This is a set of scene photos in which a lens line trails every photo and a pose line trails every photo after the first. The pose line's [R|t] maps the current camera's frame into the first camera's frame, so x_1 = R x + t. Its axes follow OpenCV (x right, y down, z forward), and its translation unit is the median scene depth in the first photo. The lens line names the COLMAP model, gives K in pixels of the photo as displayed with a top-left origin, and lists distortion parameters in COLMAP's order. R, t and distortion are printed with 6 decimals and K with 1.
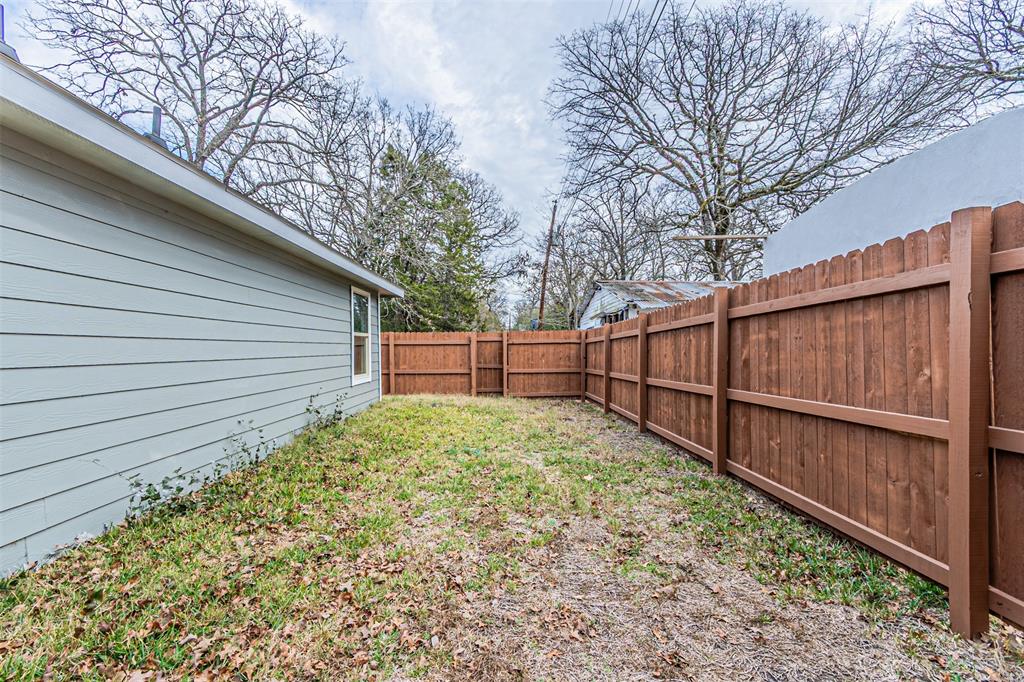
lens RADIAL K [[445.4, 0, 506.4], [0, 445.4, 350.6], [0, 0, 1]] dist [0.003568, -0.000246]
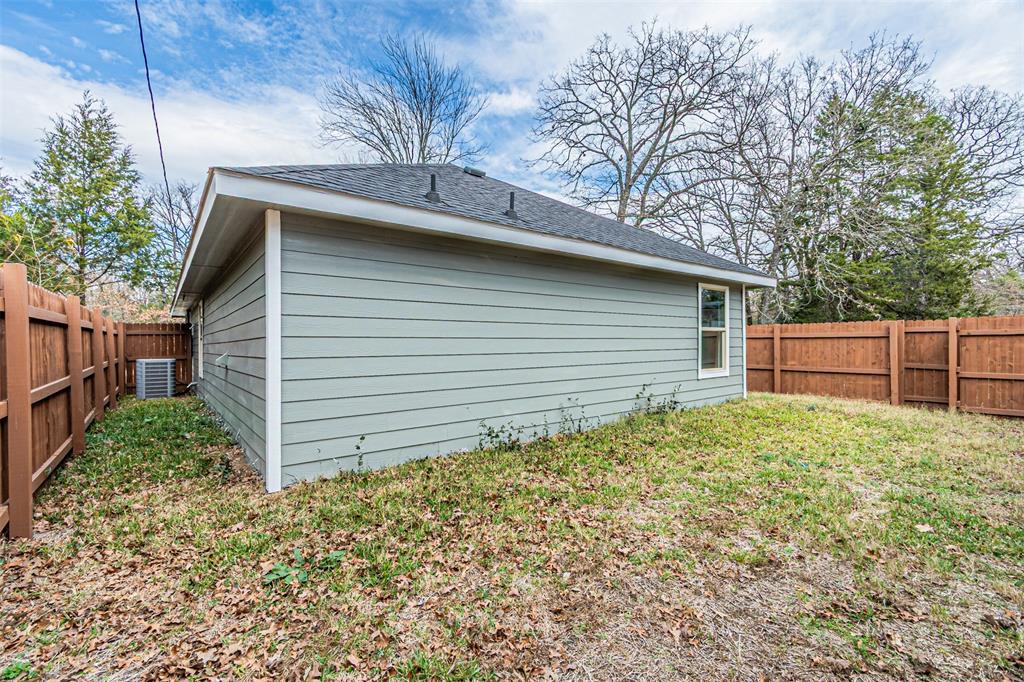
lens RADIAL K [[443.9, 0, 512.0], [0, 443.9, 341.0], [0, 0, 1]] dist [-0.003503, -0.000356]
pose [[0.597766, -0.000778, -0.801670, 0.145168], [-0.001476, 0.999997, -0.002071, -0.004565], [0.801669, 0.002421, 0.597763, 0.019846]]
